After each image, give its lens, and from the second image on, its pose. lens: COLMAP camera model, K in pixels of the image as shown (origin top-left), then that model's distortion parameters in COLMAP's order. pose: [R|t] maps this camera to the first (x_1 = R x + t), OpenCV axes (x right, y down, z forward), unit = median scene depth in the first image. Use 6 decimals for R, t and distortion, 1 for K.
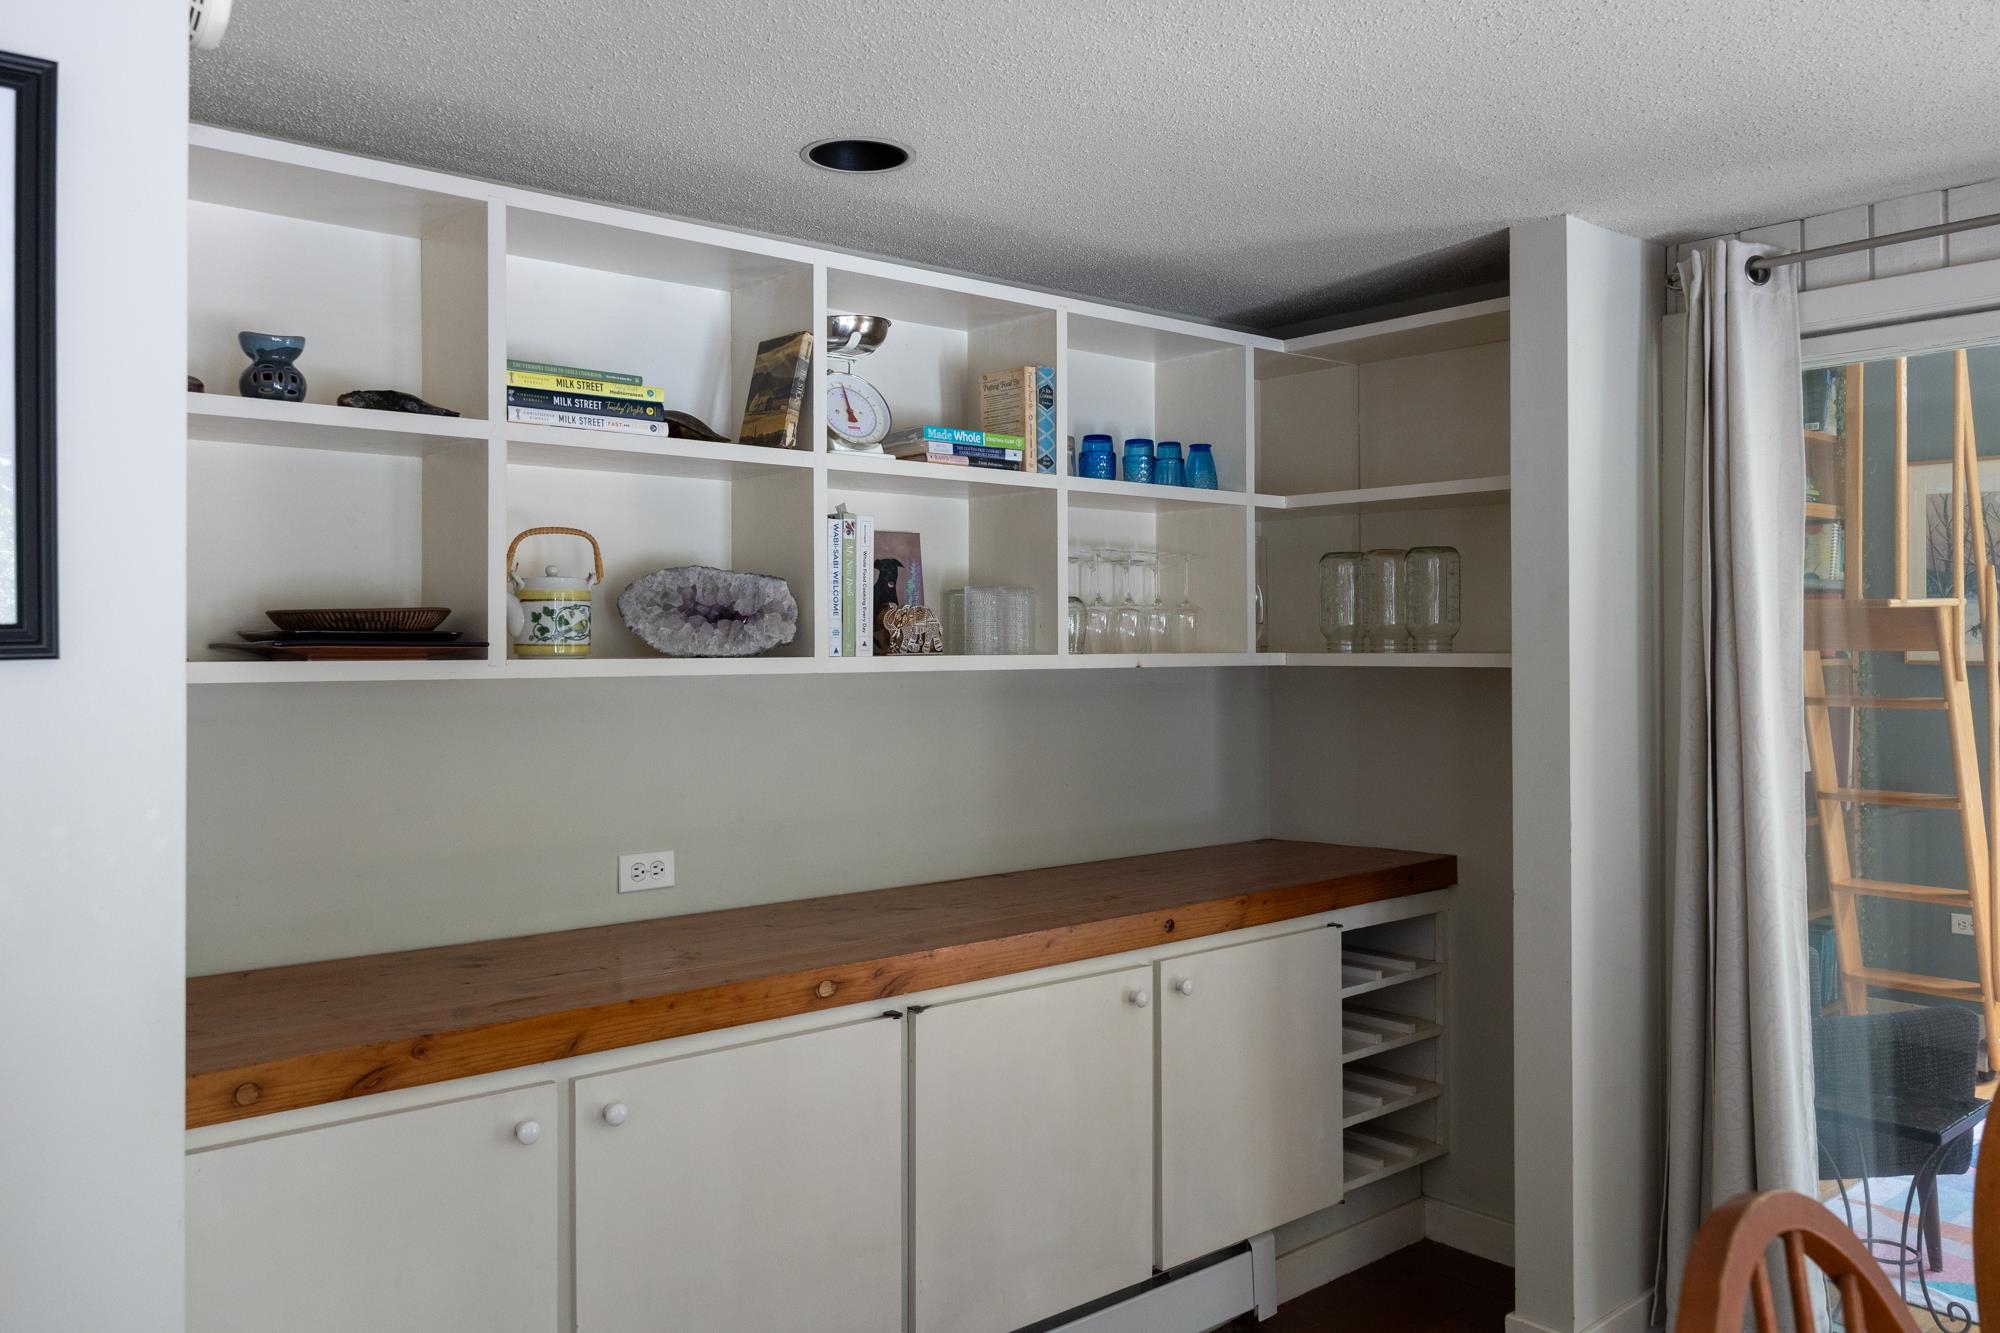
lens RADIAL K [[1501.0, 0, 986.0], [0, 1501.0, 624.5], [0, 0, 1]] dist [-0.023452, 0.001793]
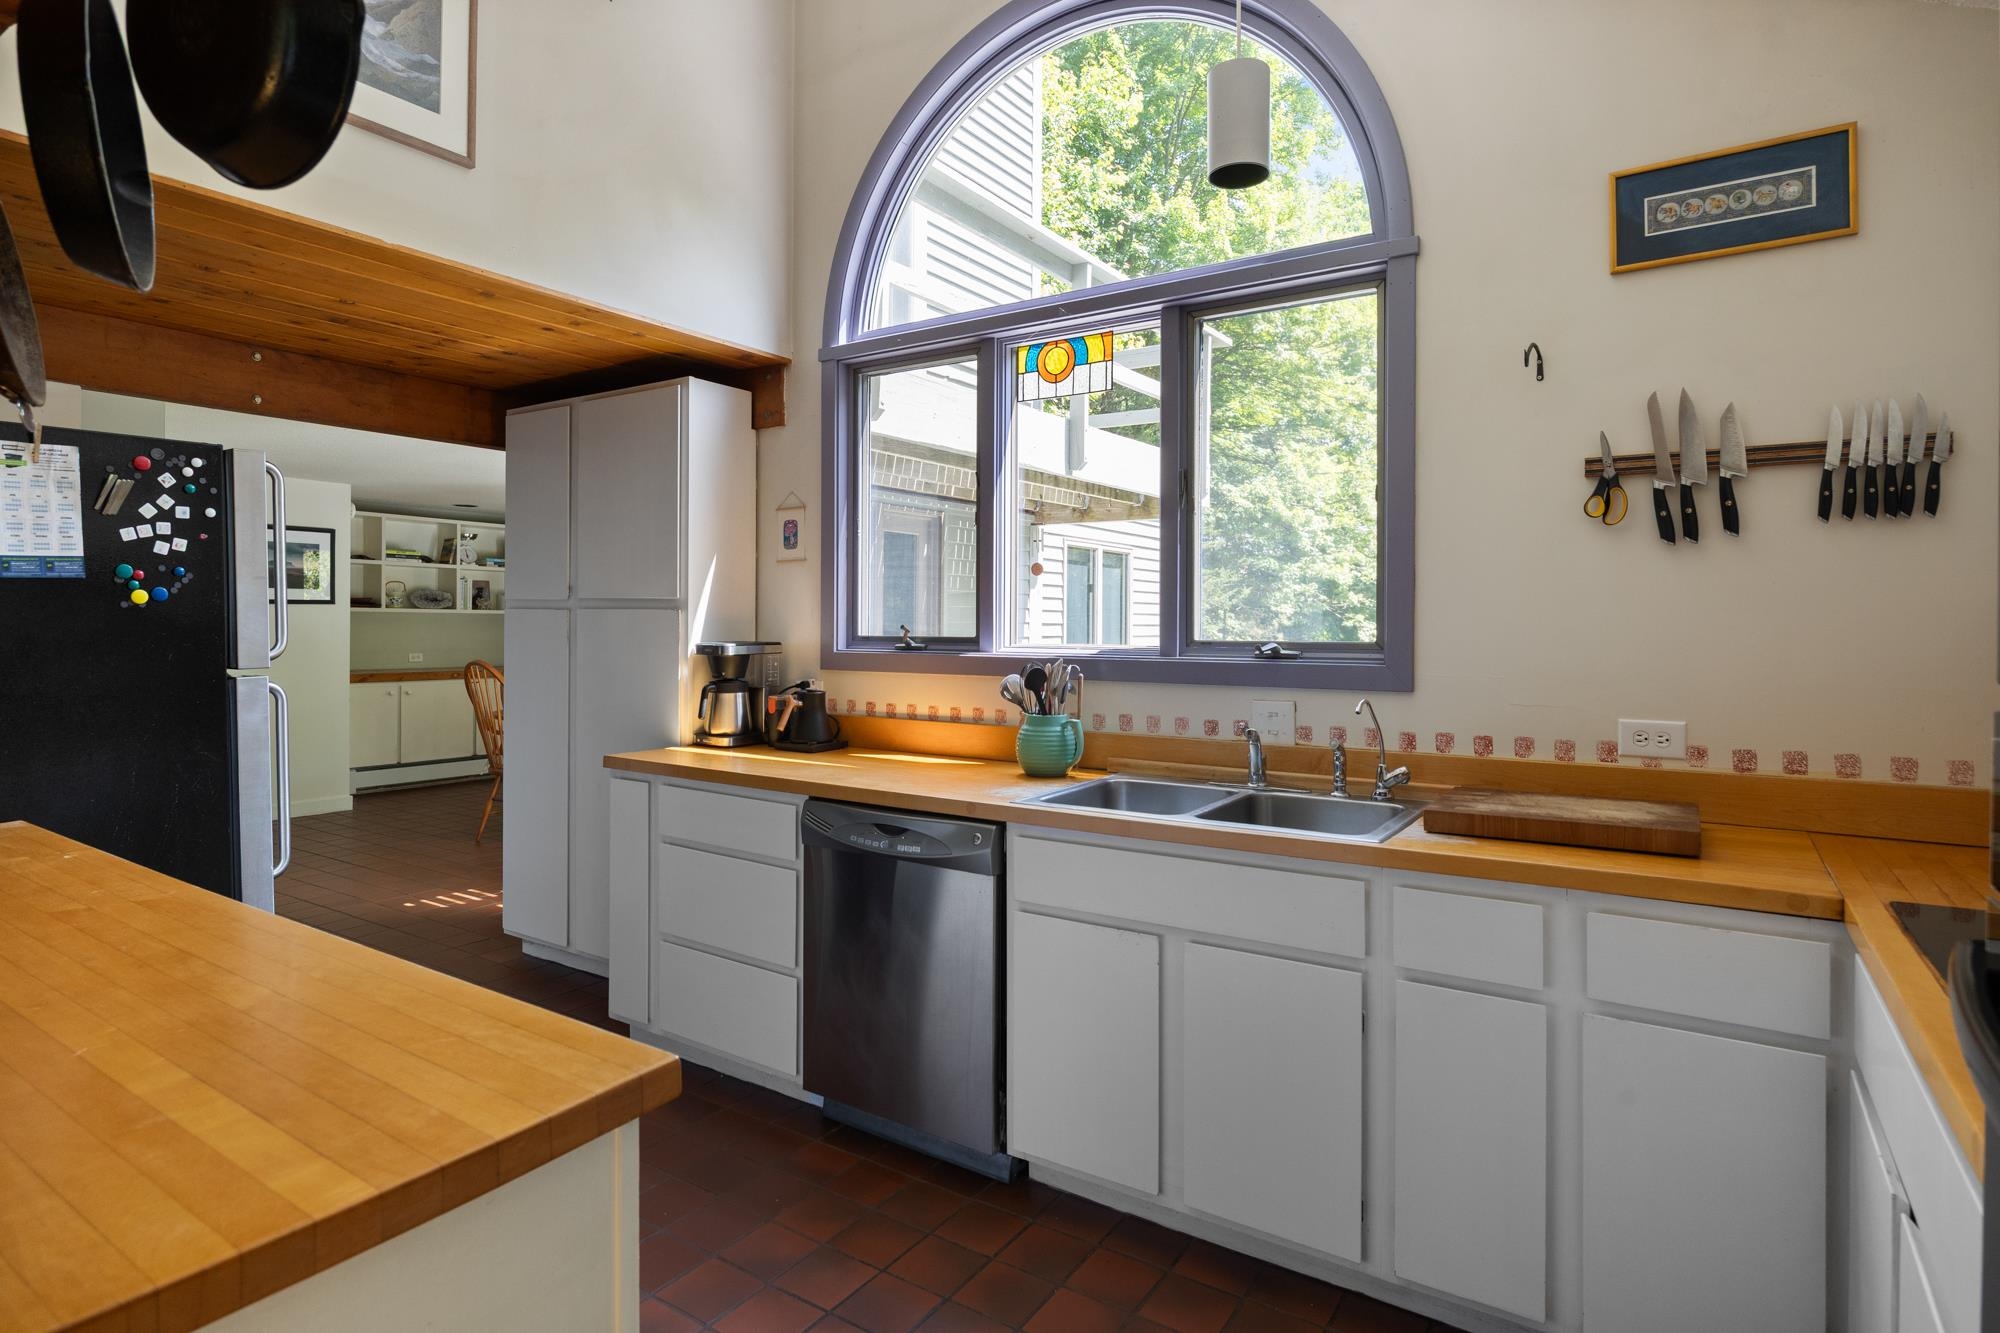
lens RADIAL K [[1047.3, 0, 1003.6], [0, 1047.3, 627.4], [0, 0, 1]] dist [-0.005667, -0.002475]
pose [[0.955774, 0.010457, 0.293916, 0.517533], [-0.015277, 0.999784, 0.014107, 0.005736], [-0.293705, -0.017973, 0.955727, -2.421153]]
